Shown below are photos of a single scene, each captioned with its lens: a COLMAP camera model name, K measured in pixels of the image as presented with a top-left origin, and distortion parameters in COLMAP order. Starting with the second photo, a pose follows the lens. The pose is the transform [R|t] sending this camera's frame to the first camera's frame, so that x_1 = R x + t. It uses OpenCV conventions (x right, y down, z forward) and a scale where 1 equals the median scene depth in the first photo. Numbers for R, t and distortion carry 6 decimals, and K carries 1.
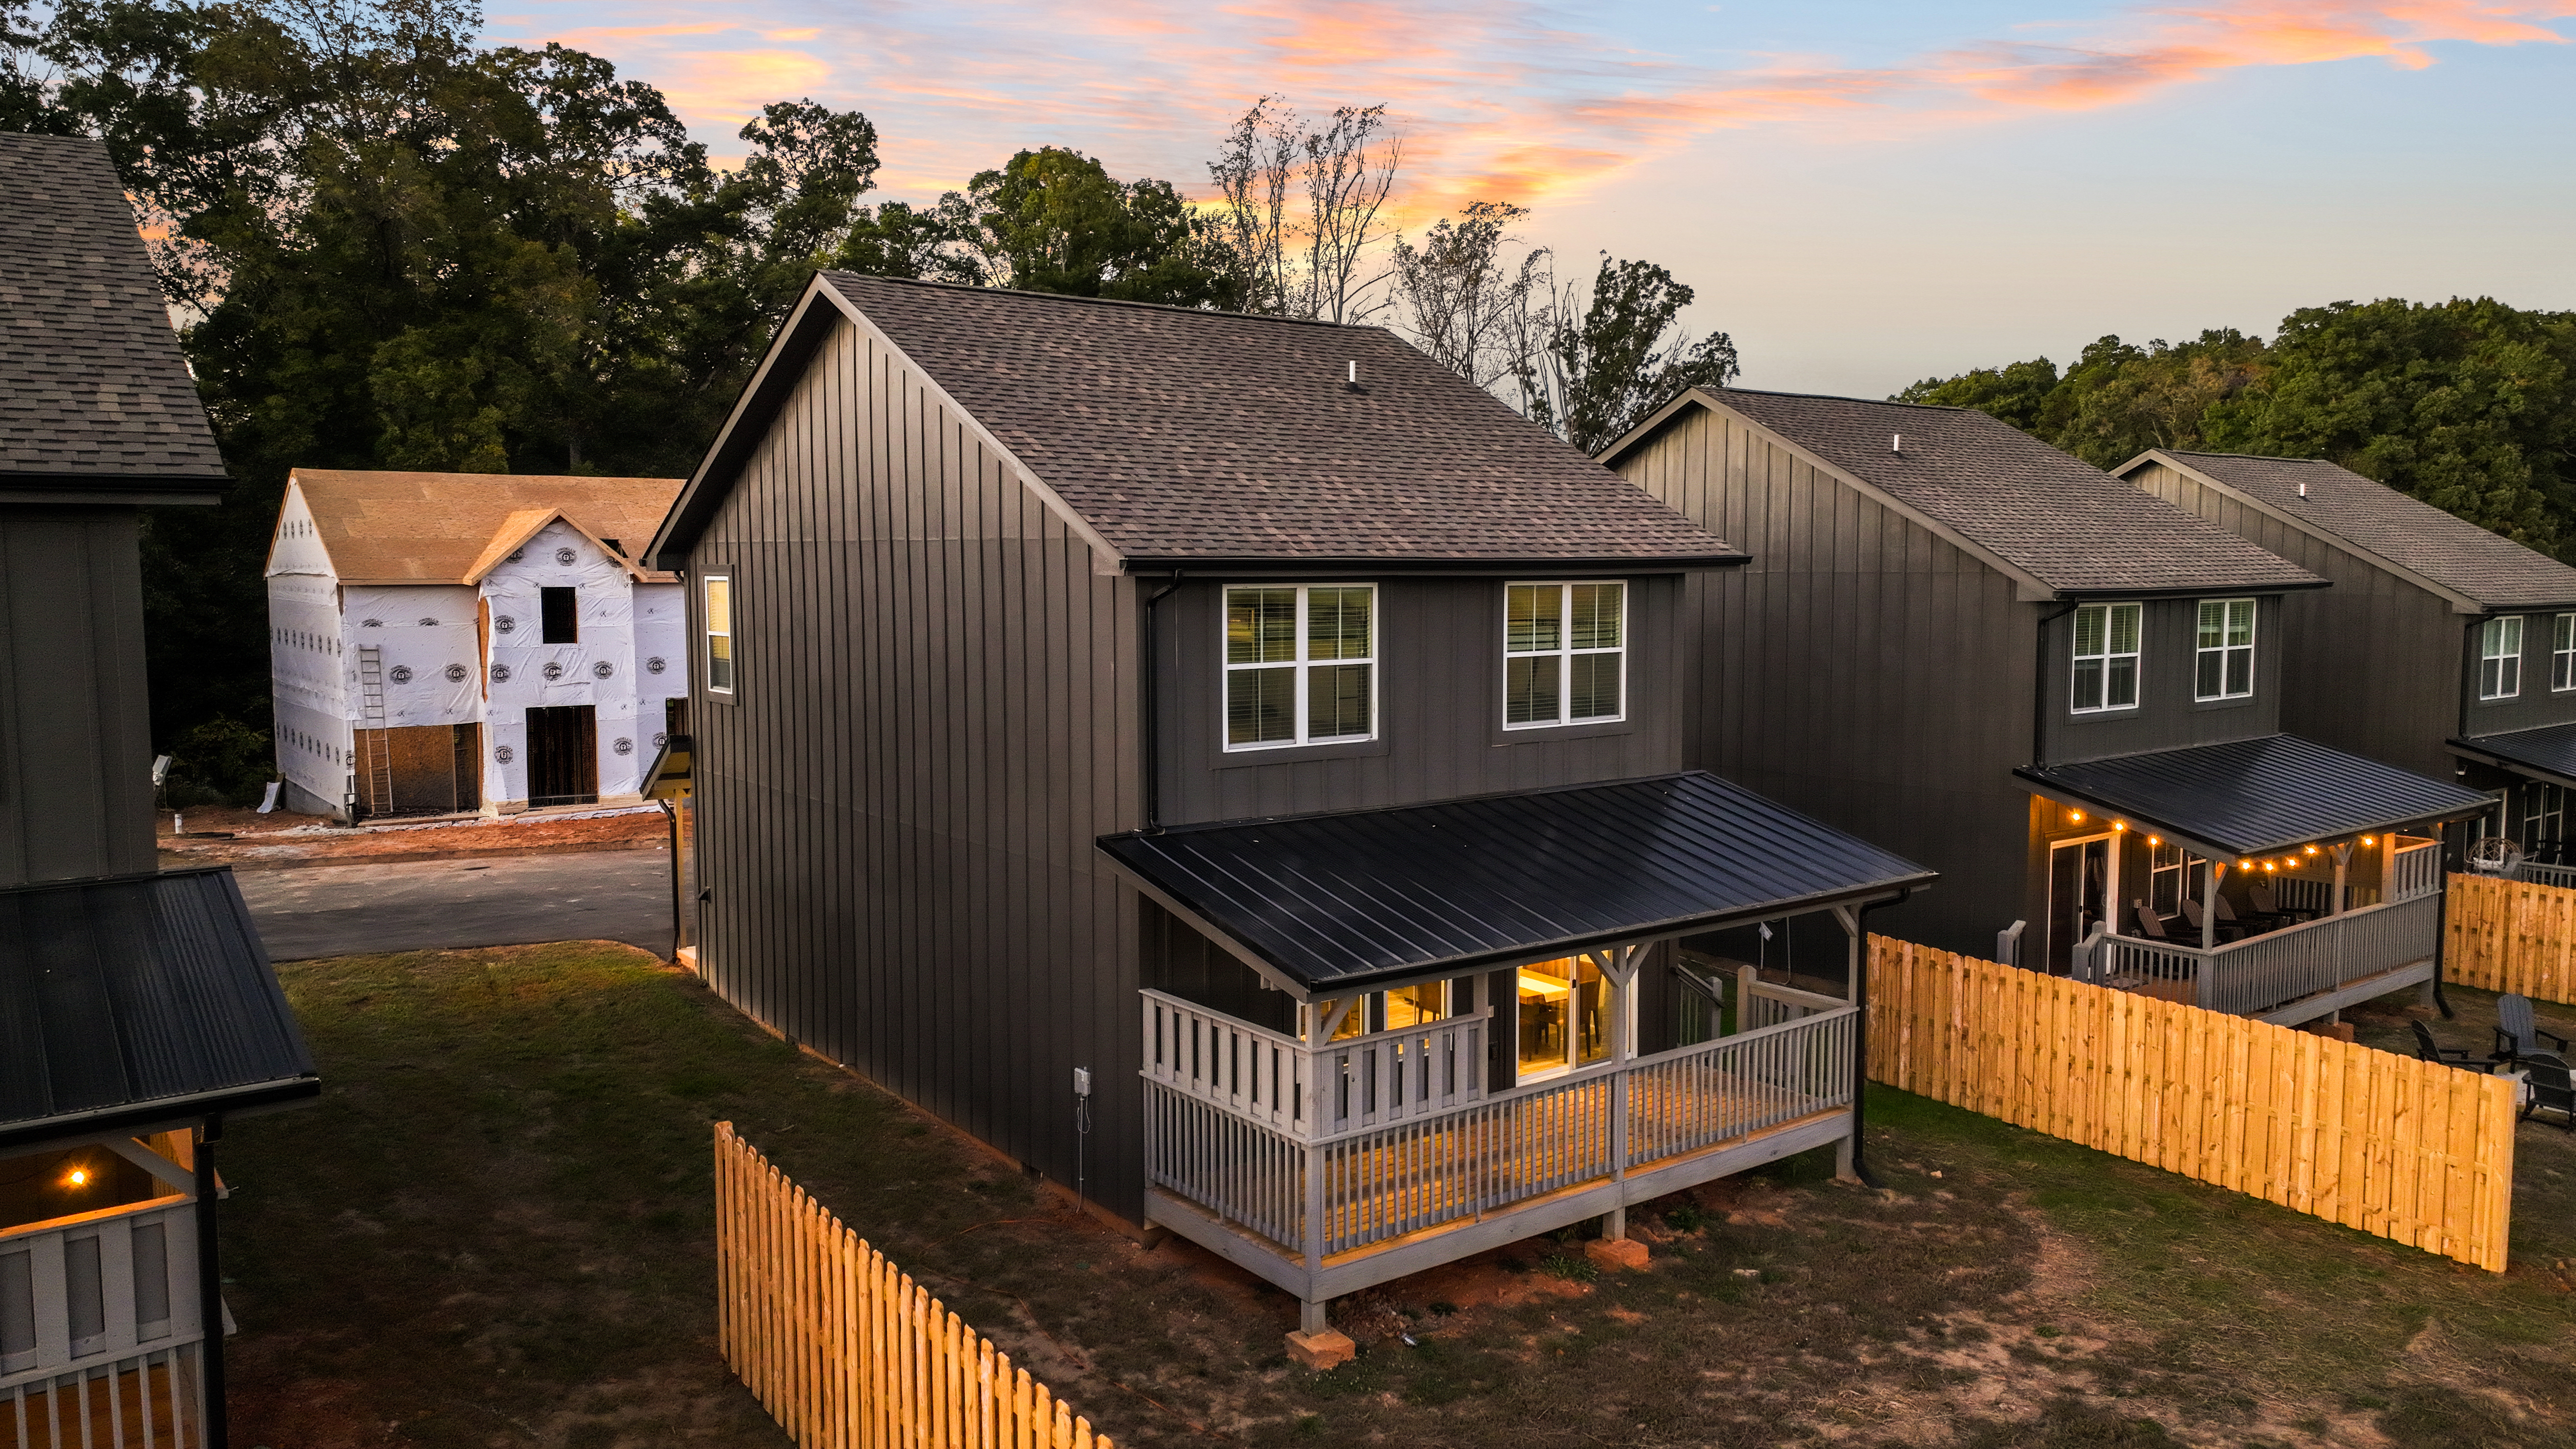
lens RADIAL K [[1807.0, 0, 1285.3], [0, 1807.0, 713.4], [0, 0, 1]] dist [0.006460, 0.007384]
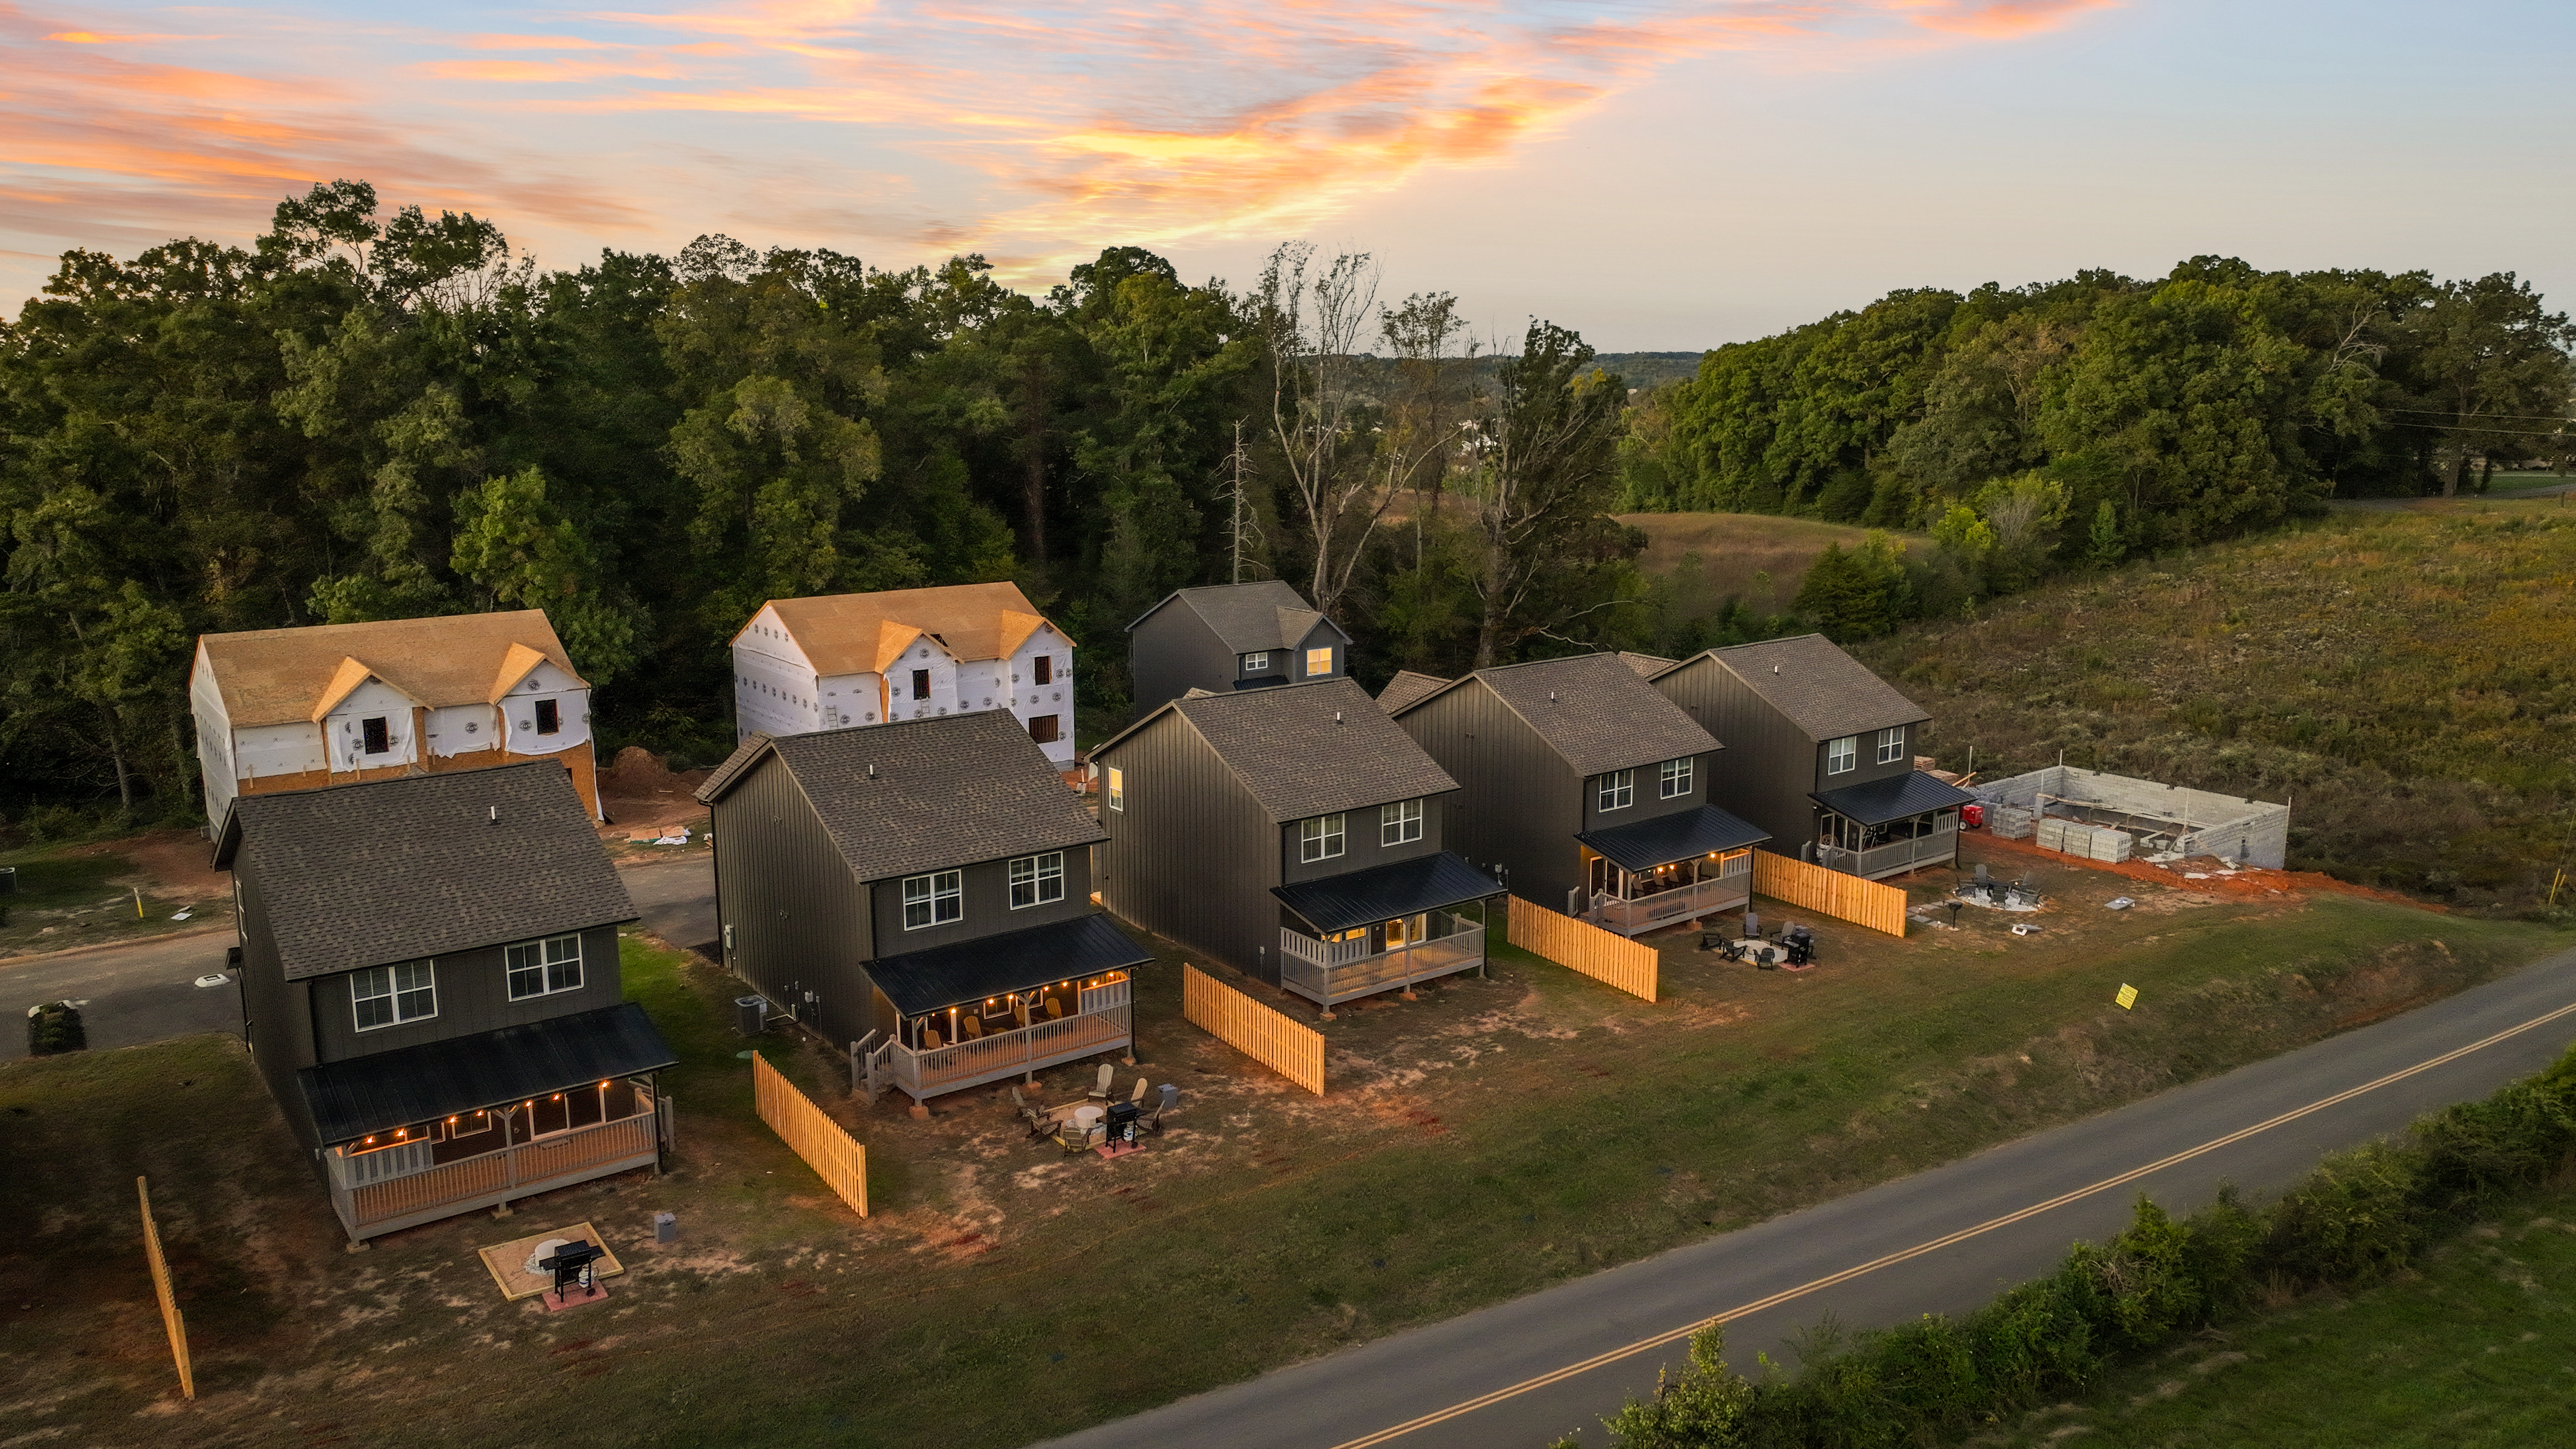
lens RADIAL K [[1807.0, 0, 1284.4], [0, 1807.0, 723.6], [0, 0, 1]] dist [0.006460, 0.007384]
pose [[1.000000, 0.000904, -0.000350, -0.056555], [-0.000859, 0.993908, 0.110210, -0.551219], [0.000448, -0.110209, 0.993908, -2.172652]]
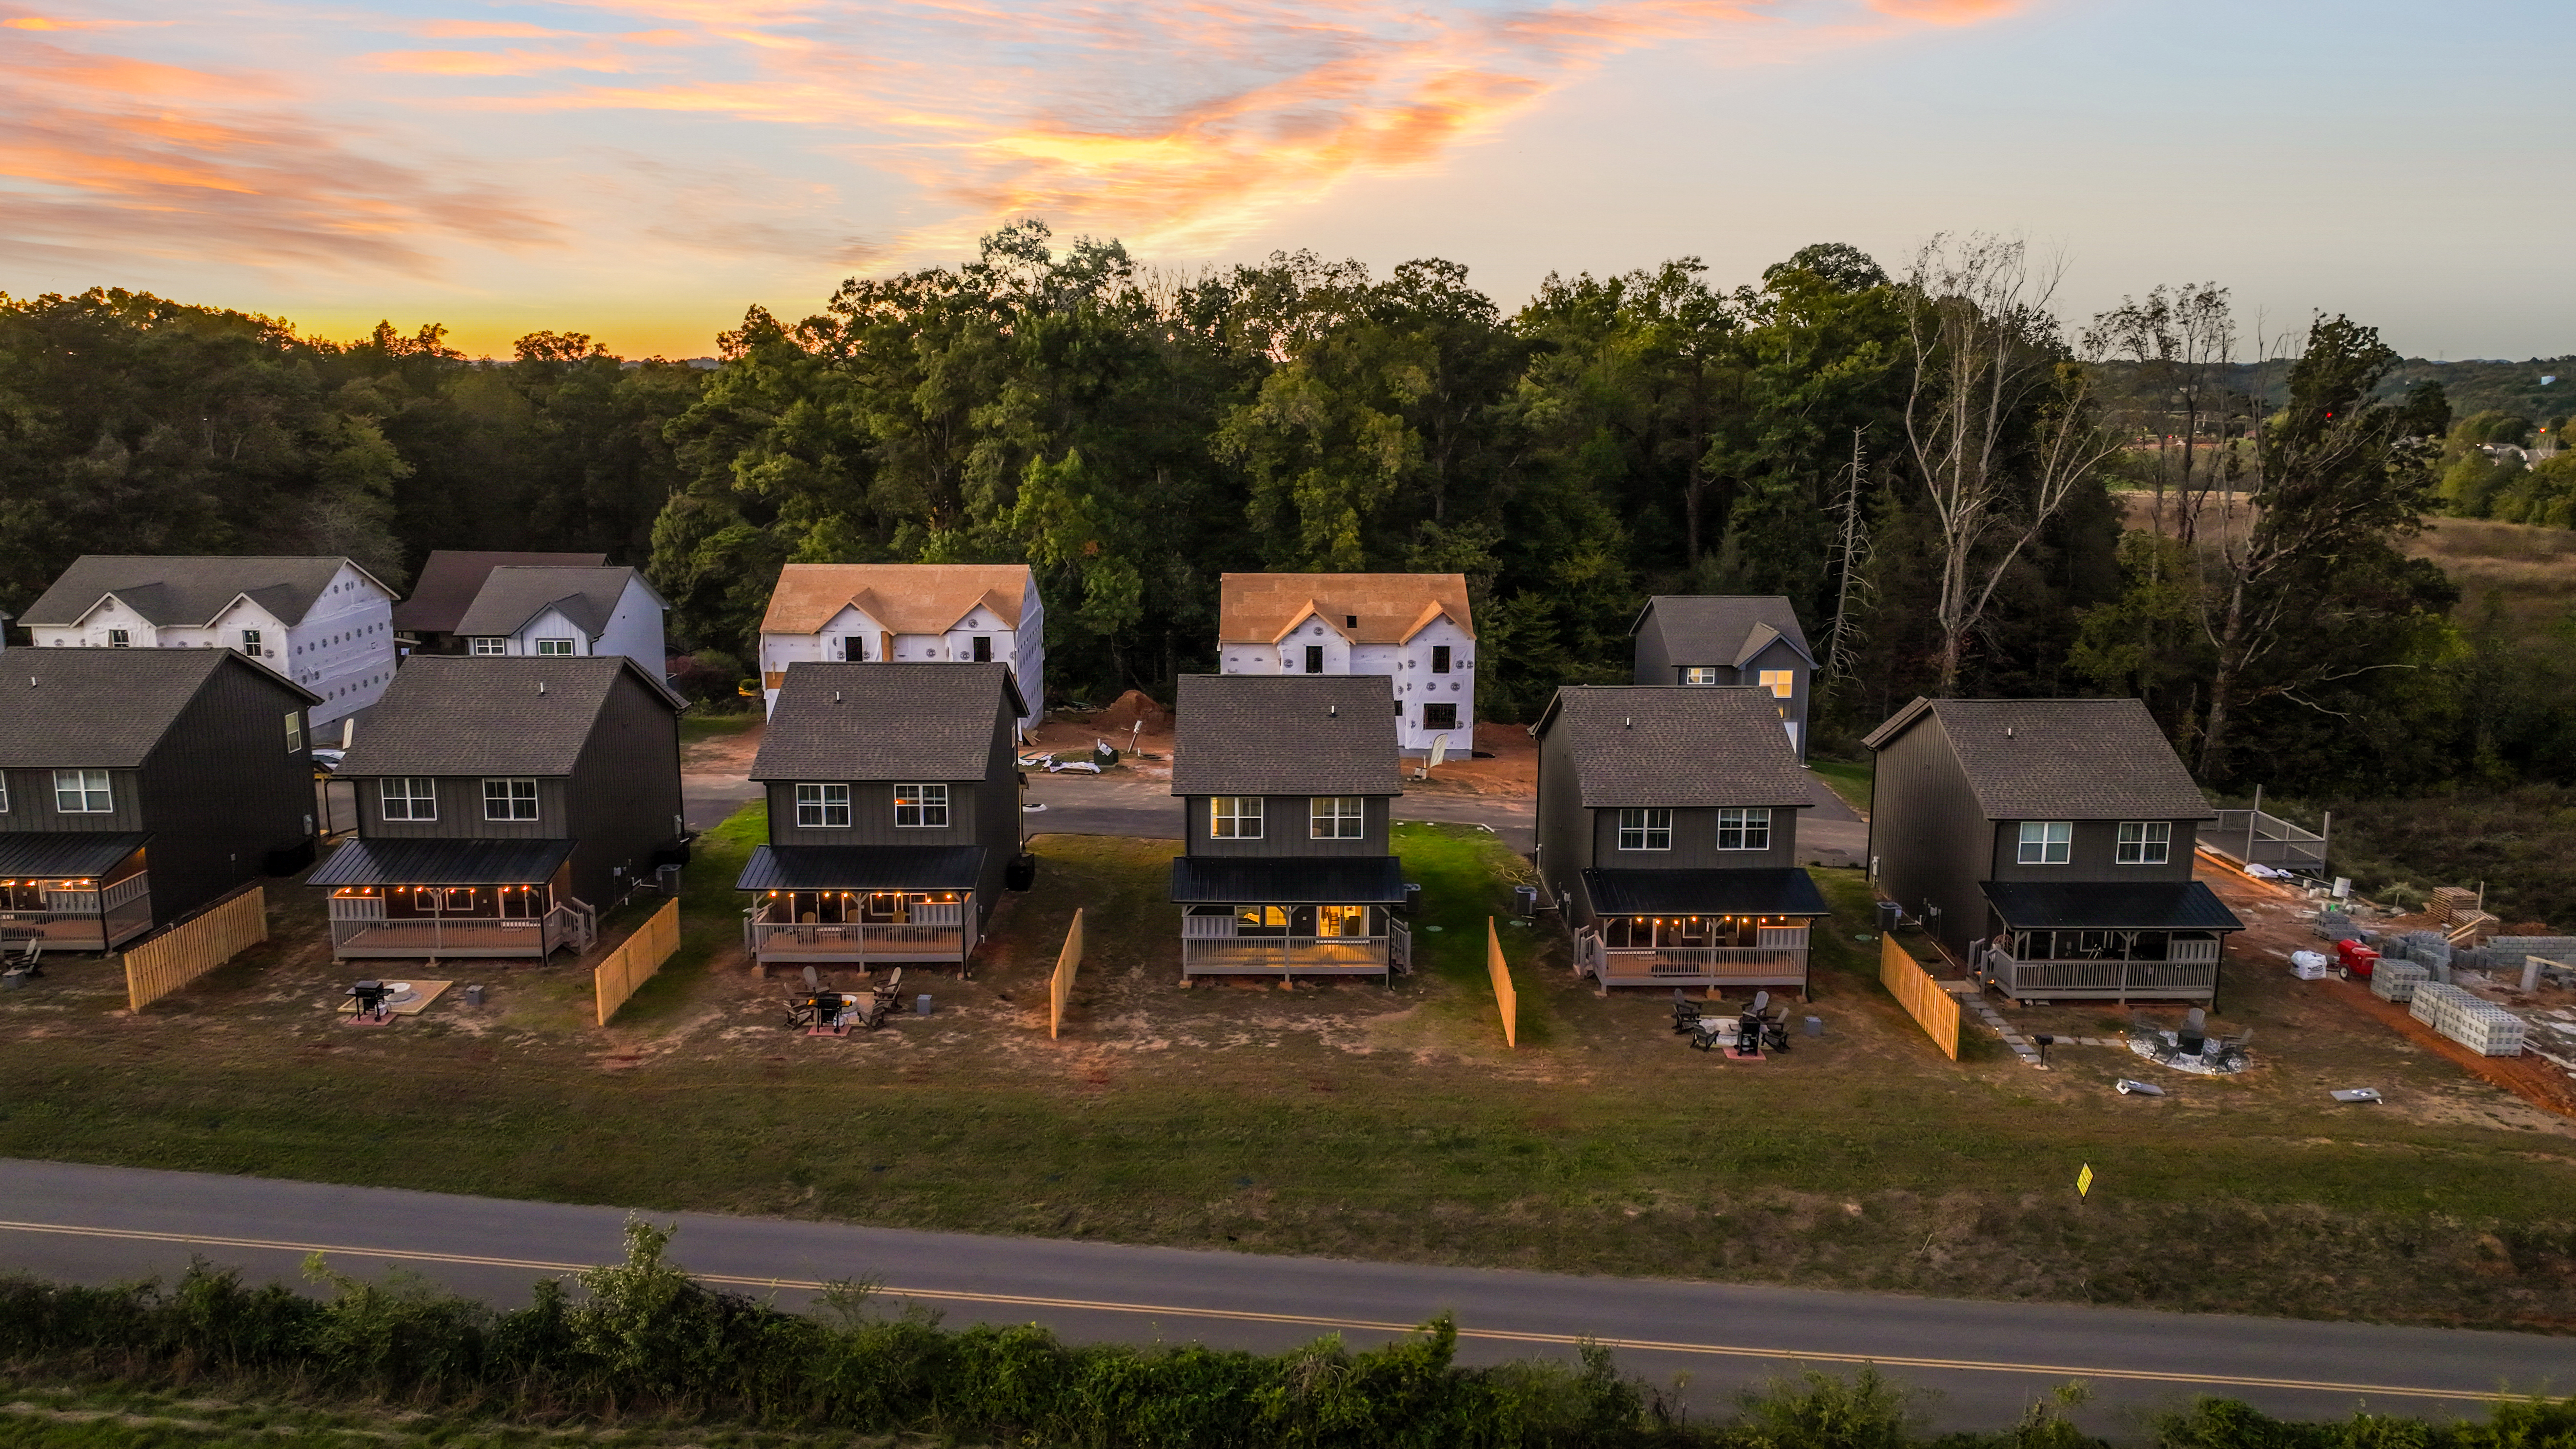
lens RADIAL K [[1807.0, 0, 1293.4], [0, 1807.0, 724.5], [0, 0, 1]] dist [0.006460, 0.007384]
pose [[0.806501, 0.119451, -0.579041, 1.913189], [-0.055674, 0.990370, 0.126761, -0.594235], [0.588606, -0.069996, 0.805384, -1.643782]]
